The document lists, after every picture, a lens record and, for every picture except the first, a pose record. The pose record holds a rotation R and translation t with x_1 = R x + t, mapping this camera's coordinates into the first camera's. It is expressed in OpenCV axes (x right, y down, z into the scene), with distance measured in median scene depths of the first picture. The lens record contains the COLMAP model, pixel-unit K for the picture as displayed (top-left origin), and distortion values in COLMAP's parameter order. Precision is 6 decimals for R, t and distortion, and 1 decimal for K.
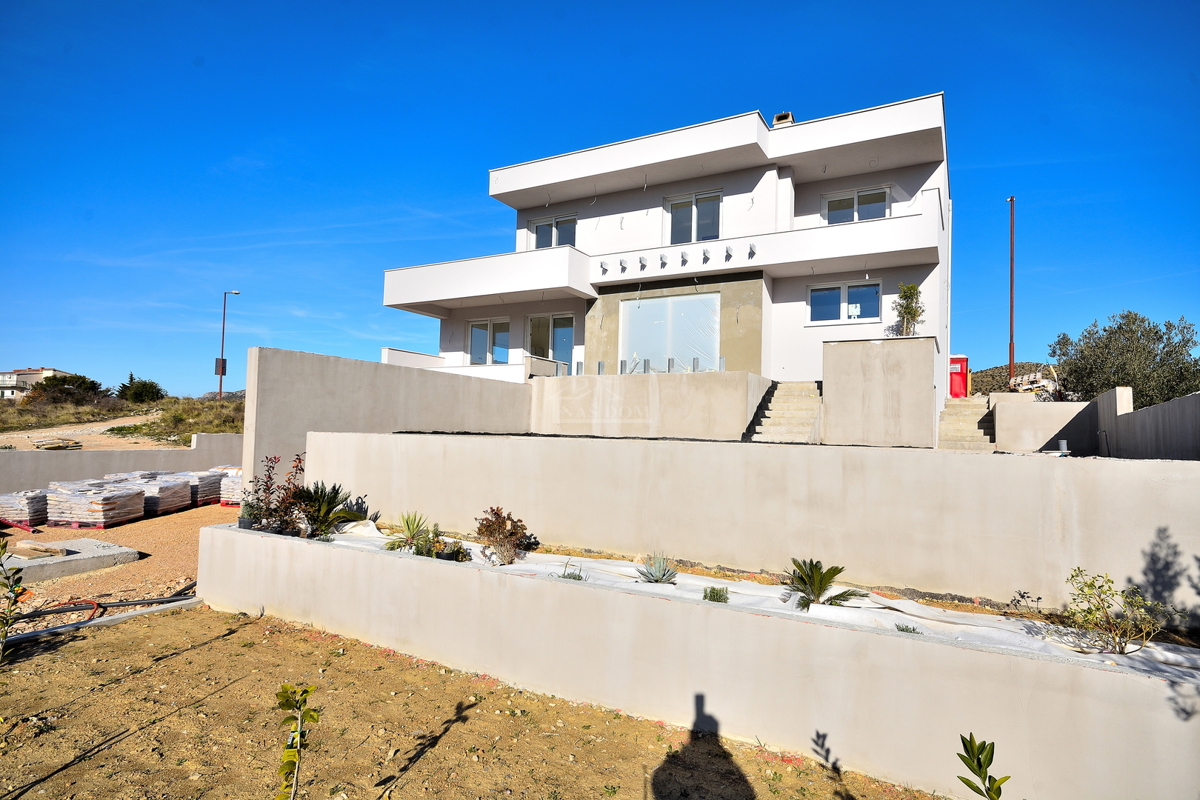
lens RADIAL K [[667.2, 0, 608.4], [0, 667.2, 408.8], [0, 0, 1]] dist [0.013562, 0.002833]
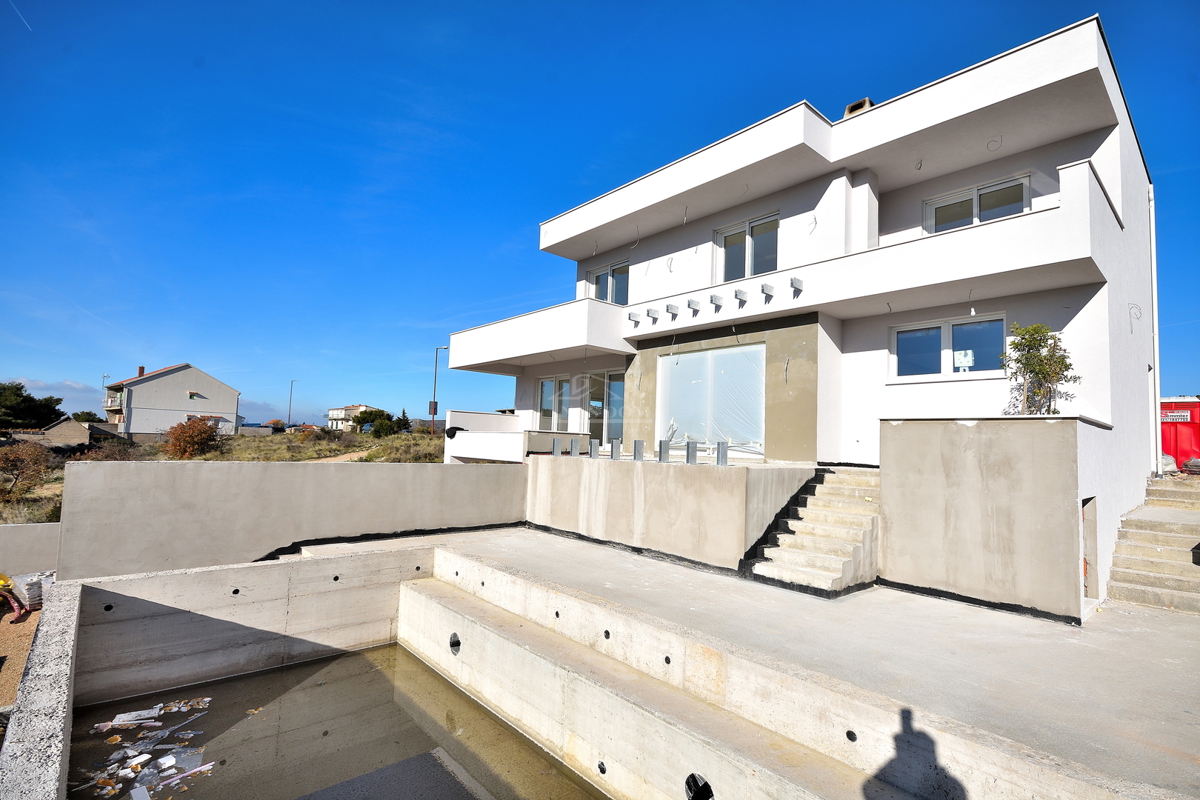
lens RADIAL K [[574.2, 0, 605.1], [0, 574.2, 404.4], [0, 0, 1]] dist [0.016619, -0.008493]
pose [[0.942968, -0.017858, -0.332404, 0.204901], [0.005111, 0.999219, -0.039183, -0.075515], [0.332844, 0.035250, 0.942323, 0.304269]]
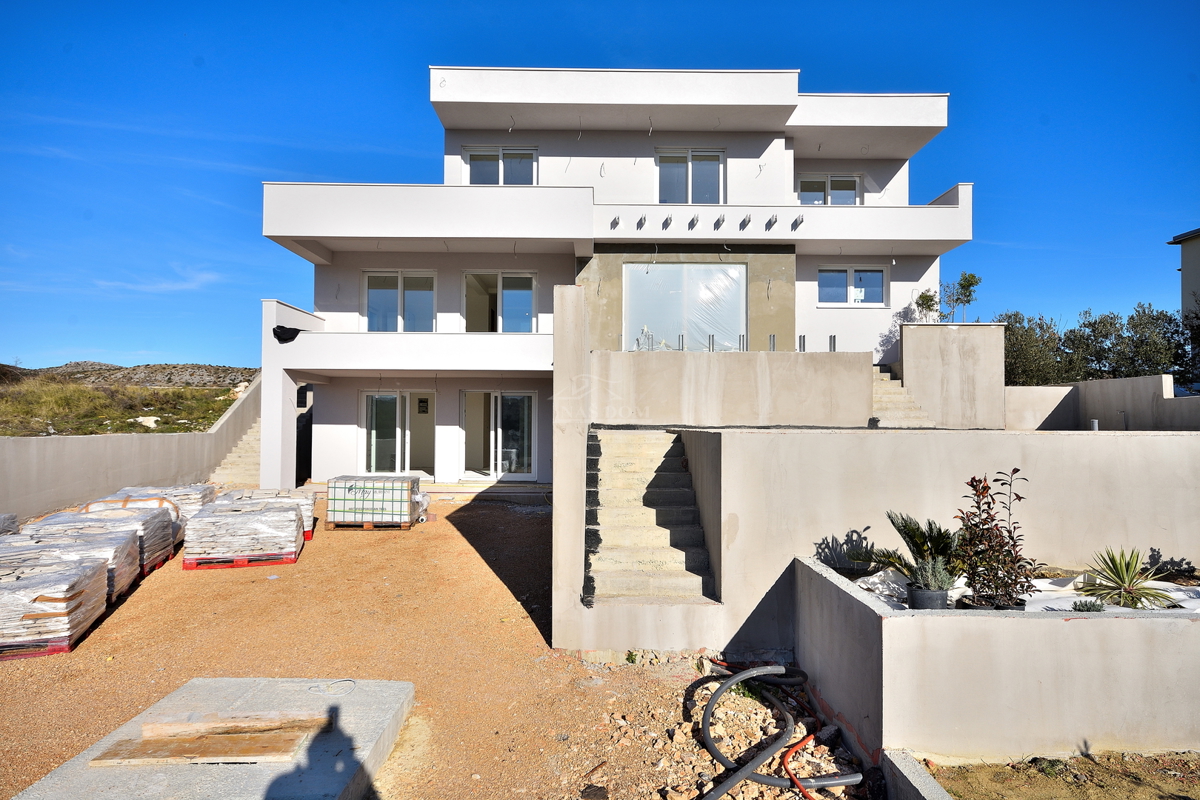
lens RADIAL K [[691.3, 0, 614.5], [0, 691.3, 409.3], [0, 0, 1]] dist [0.018889, 0.003541]
pose [[0.863184, -0.013394, 0.504712, -0.451707], [-0.001033, 0.999599, 0.028294, -0.002958], [-0.504888, -0.024944, 0.862824, 0.264496]]
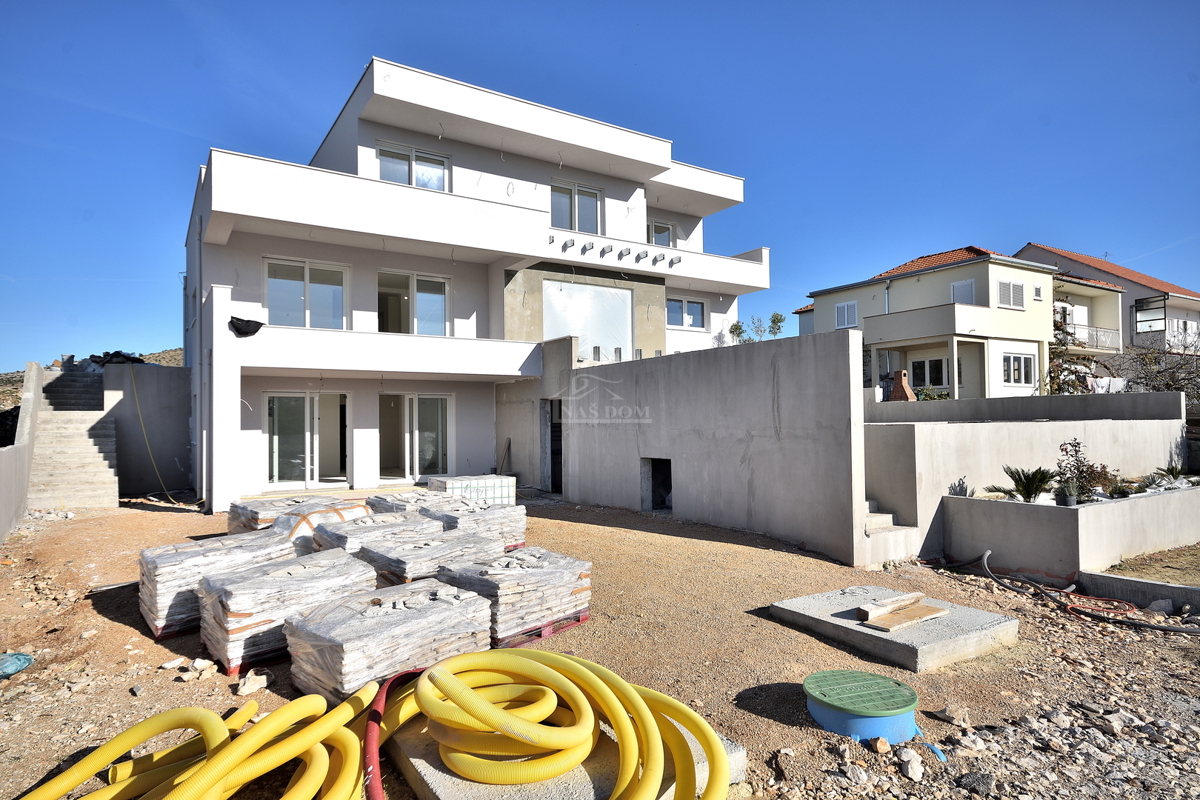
lens RADIAL K [[691.3, 0, 626.1], [0, 691.3, 408.0], [0, 0, 1]] dist [0.018889, 0.003541]
pose [[0.436259, -0.014161, 0.899710, -0.839374], [-0.012419, 0.999686, 0.021757, -0.004518], [-0.899736, -0.020665, 0.435946, 0.493367]]
